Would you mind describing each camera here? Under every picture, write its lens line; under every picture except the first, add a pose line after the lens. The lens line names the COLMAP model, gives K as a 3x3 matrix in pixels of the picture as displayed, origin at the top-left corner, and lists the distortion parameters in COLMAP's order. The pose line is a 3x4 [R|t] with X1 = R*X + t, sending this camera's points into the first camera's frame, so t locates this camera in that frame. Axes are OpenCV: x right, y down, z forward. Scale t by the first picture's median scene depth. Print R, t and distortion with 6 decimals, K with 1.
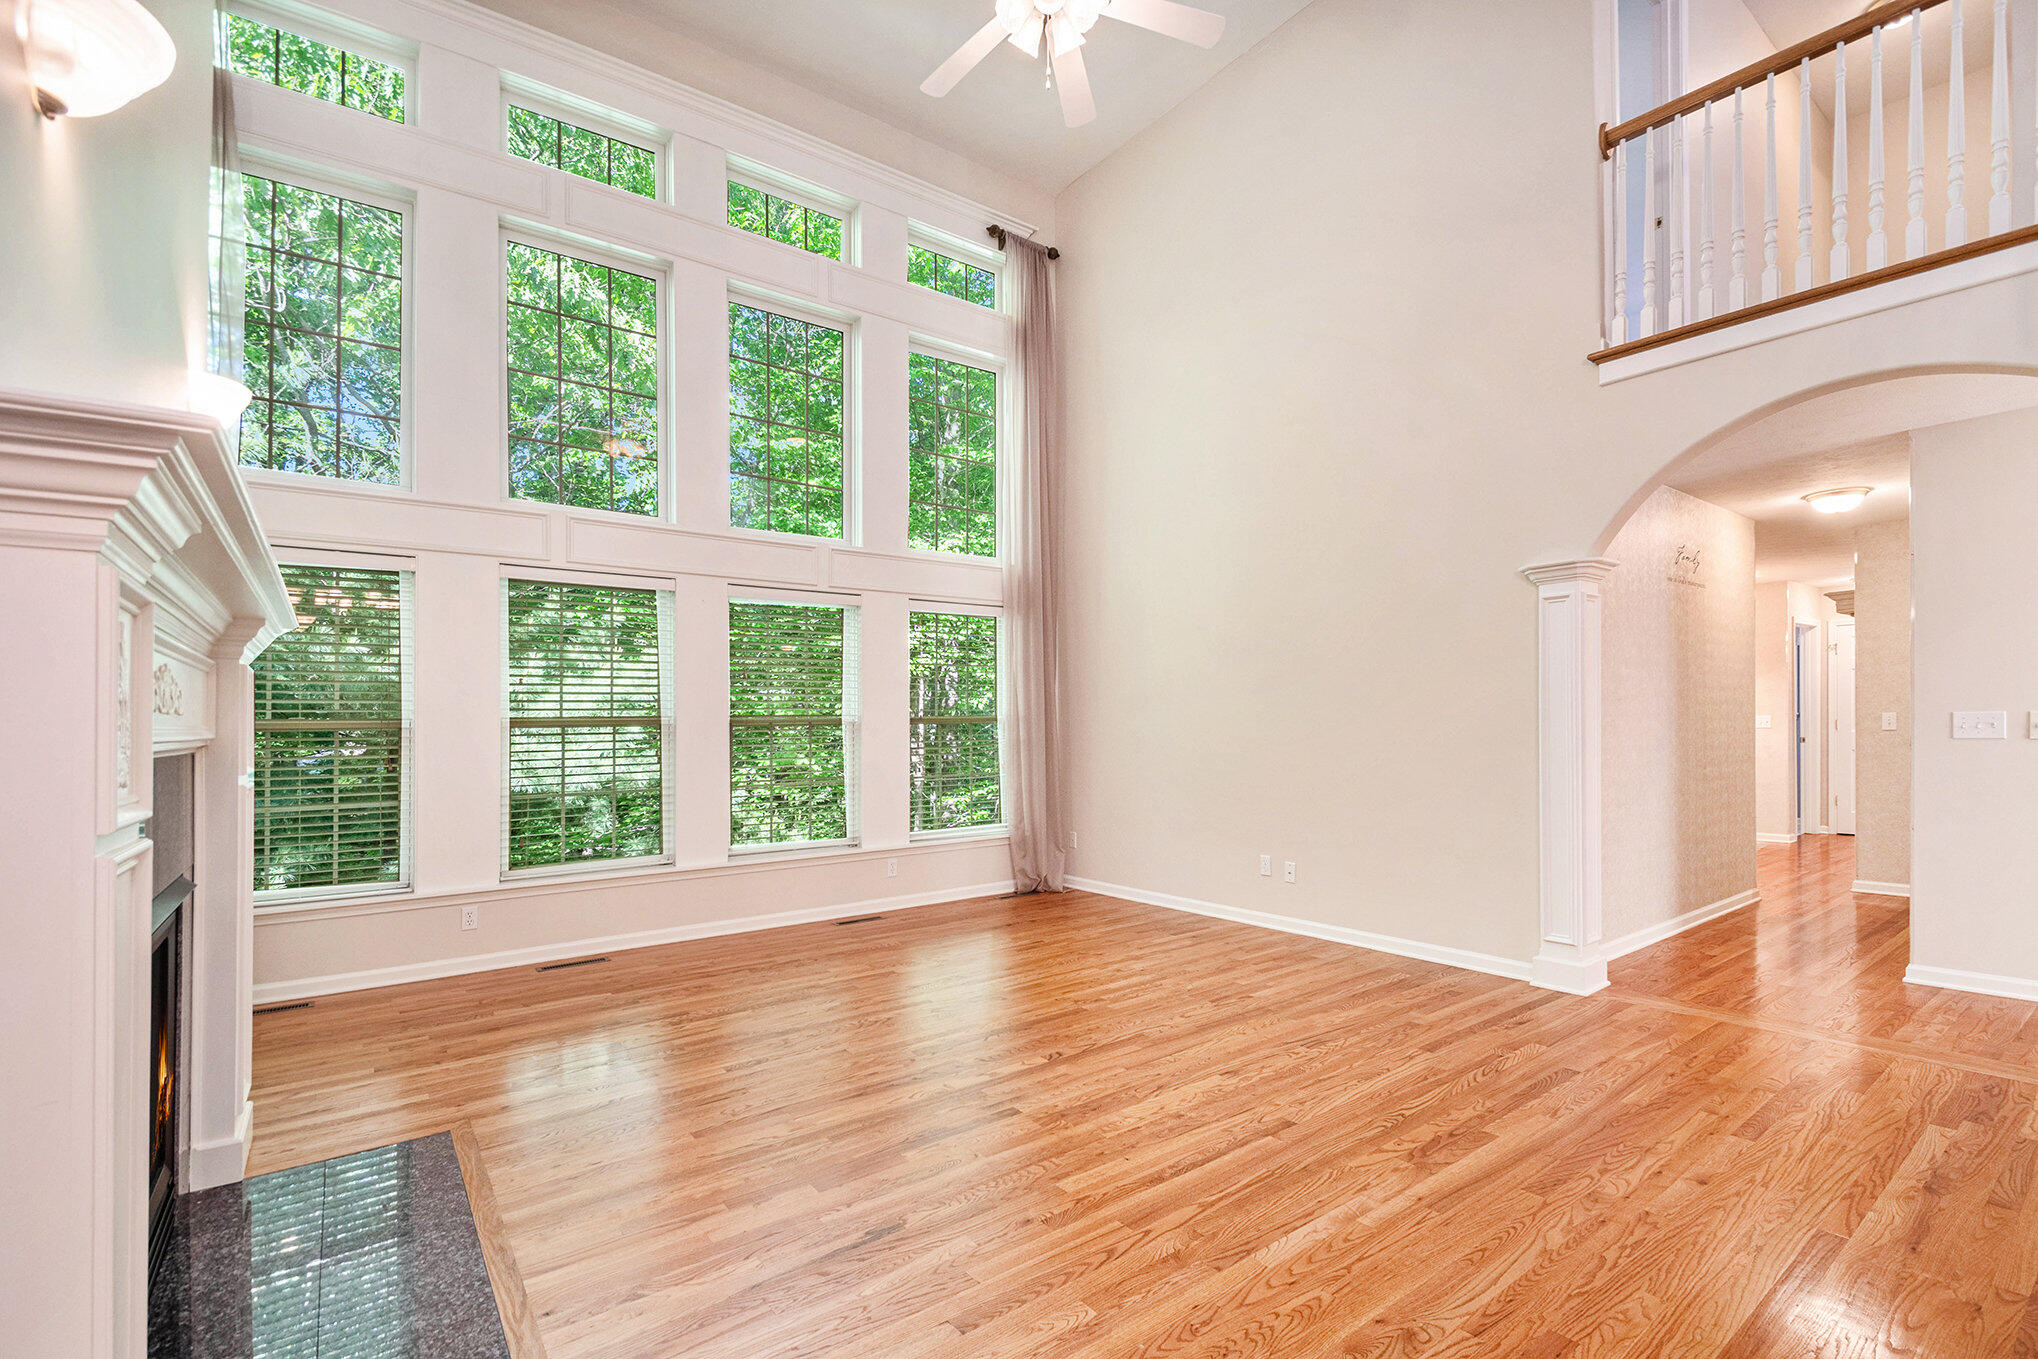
lens RADIAL K [[891.5, 0, 1015.5], [0, 891.5, 708.7], [0, 0, 1]] dist [-0.001124, -0.000169]
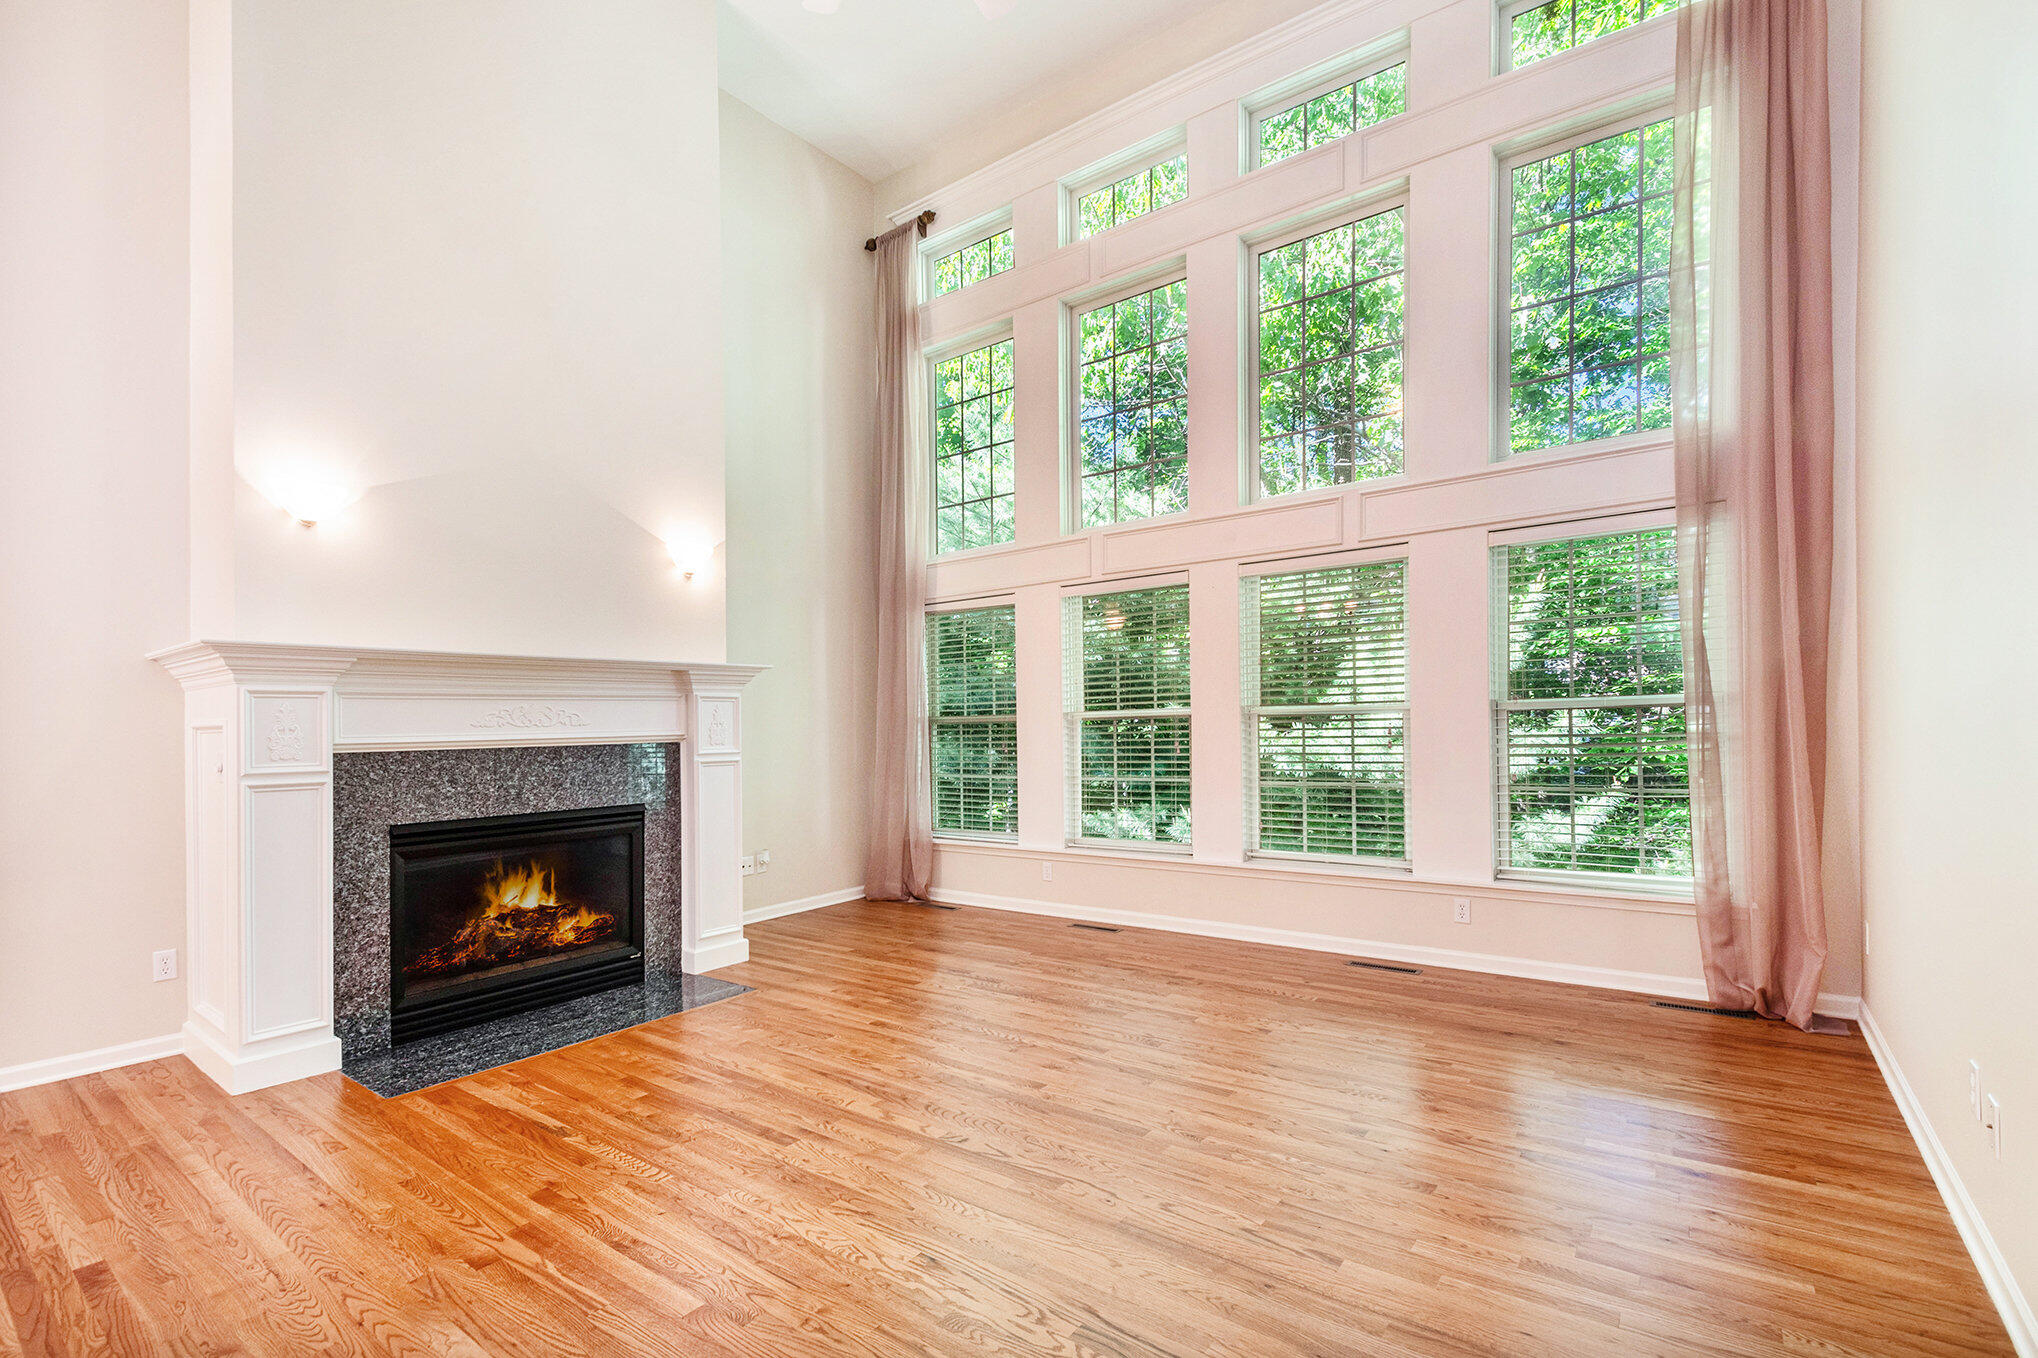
lens RADIAL K [[911.5, 0, 1012.9], [0, 911.5, 717.6], [0, 0, 1]] dist [0.001034, -0.000262]
pose [[0.279229, -0.003826, -0.960217, 0.694760], [0.041411, 0.999110, 0.008062, 0.005562], [0.959331, -0.042015, 0.279139, 0.687725]]
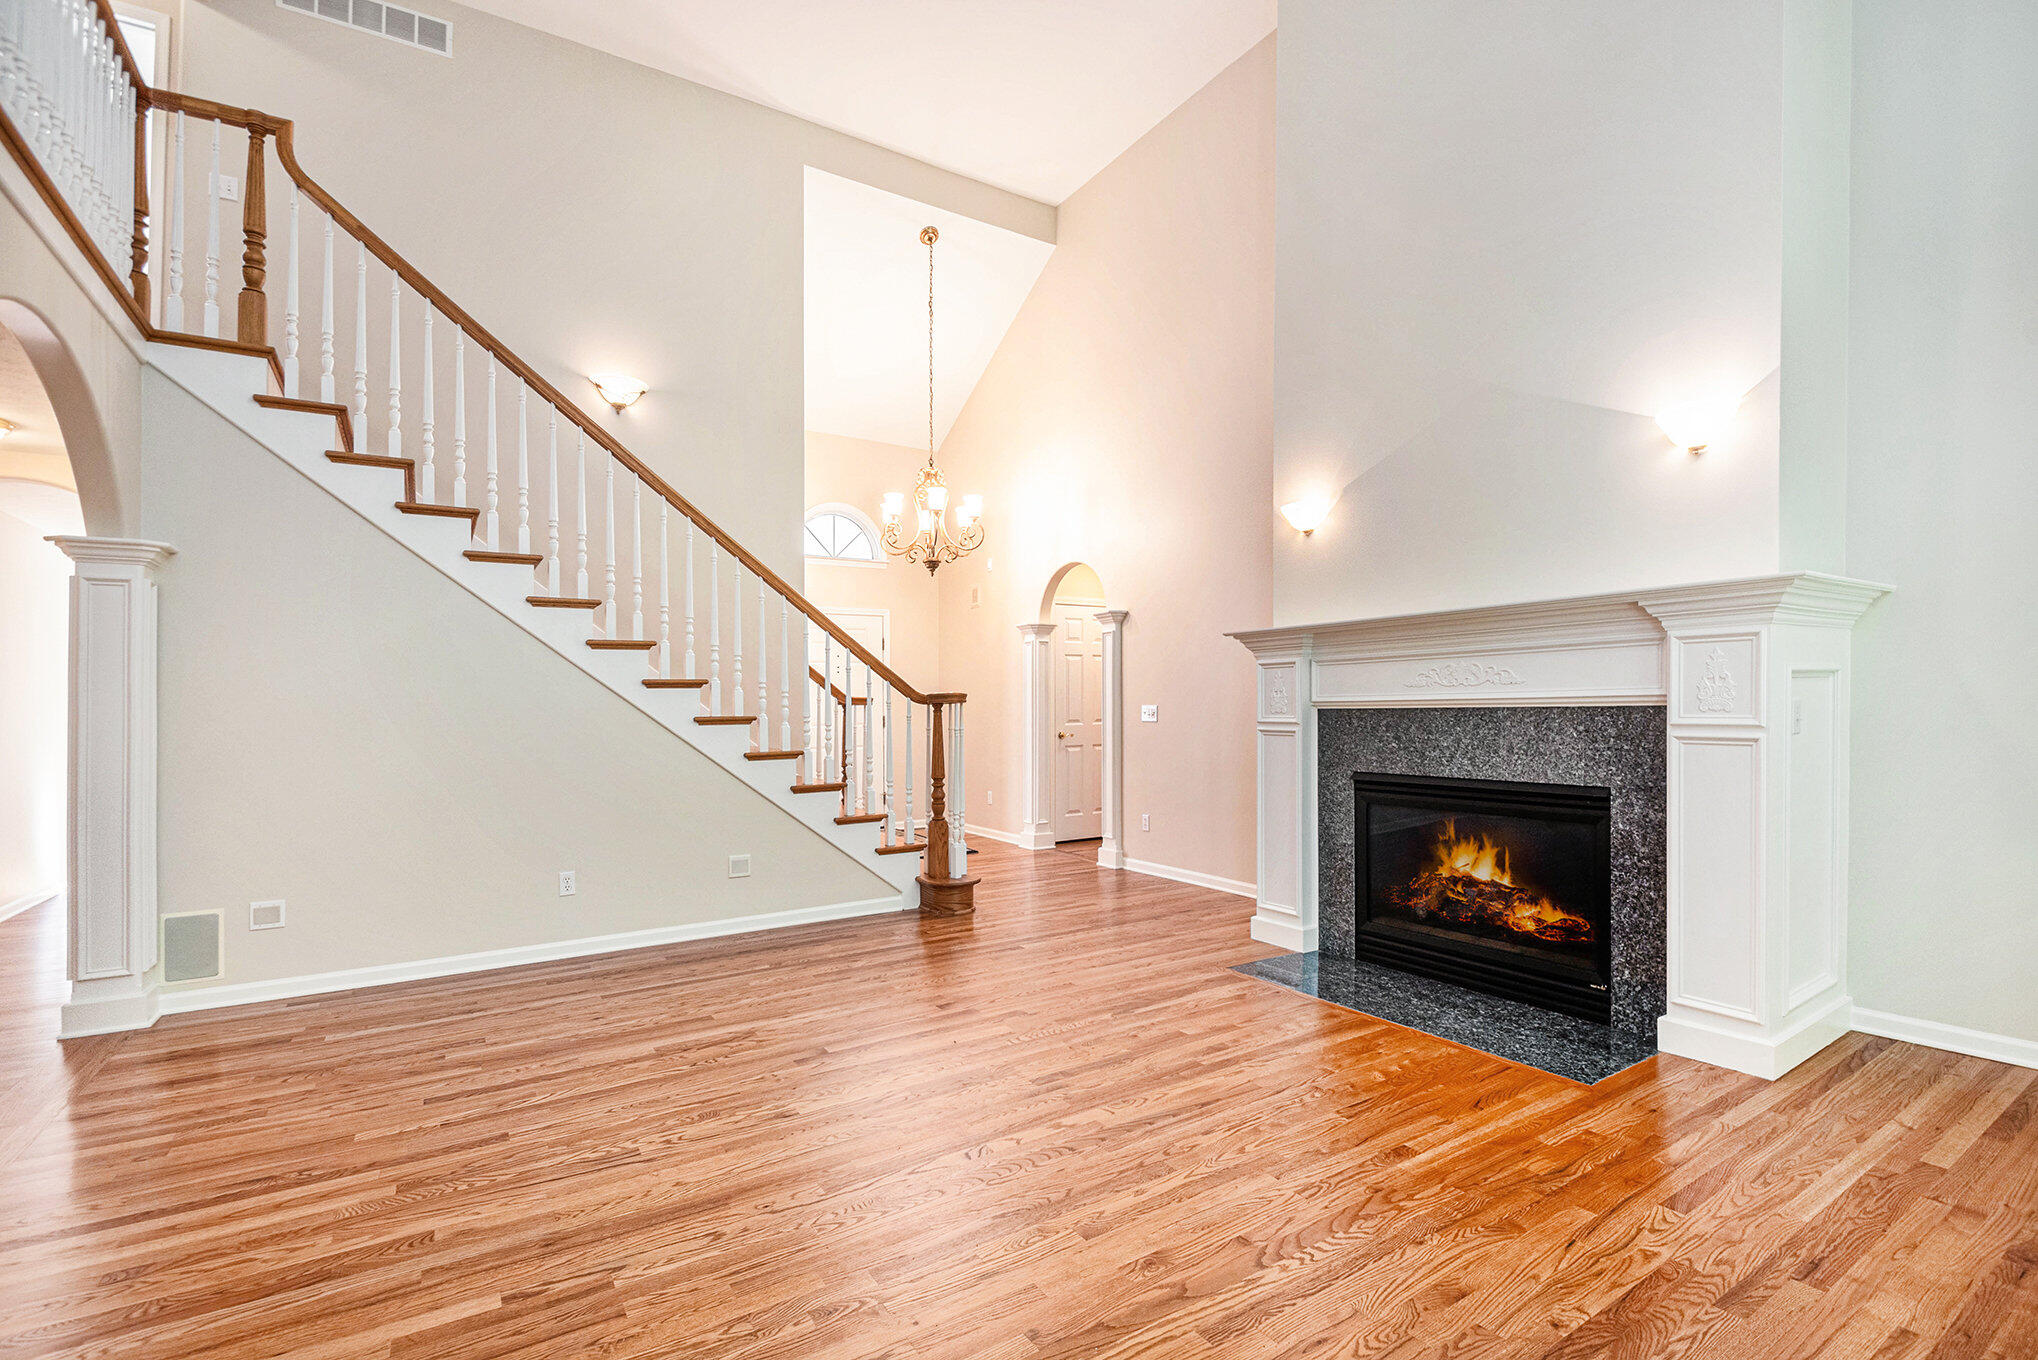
lens RADIAL K [[920.2, 0, 1019.0], [0, 920.2, 680.0], [0, 0, 1]] dist [0.024968, 0.000027]
pose [[-0.996802, 0.034006, 0.072316, -0.050394], [0.030489, 0.998324, -0.049189, 0.029528], [-0.073868, -0.046827, -0.996168, 1.466285]]
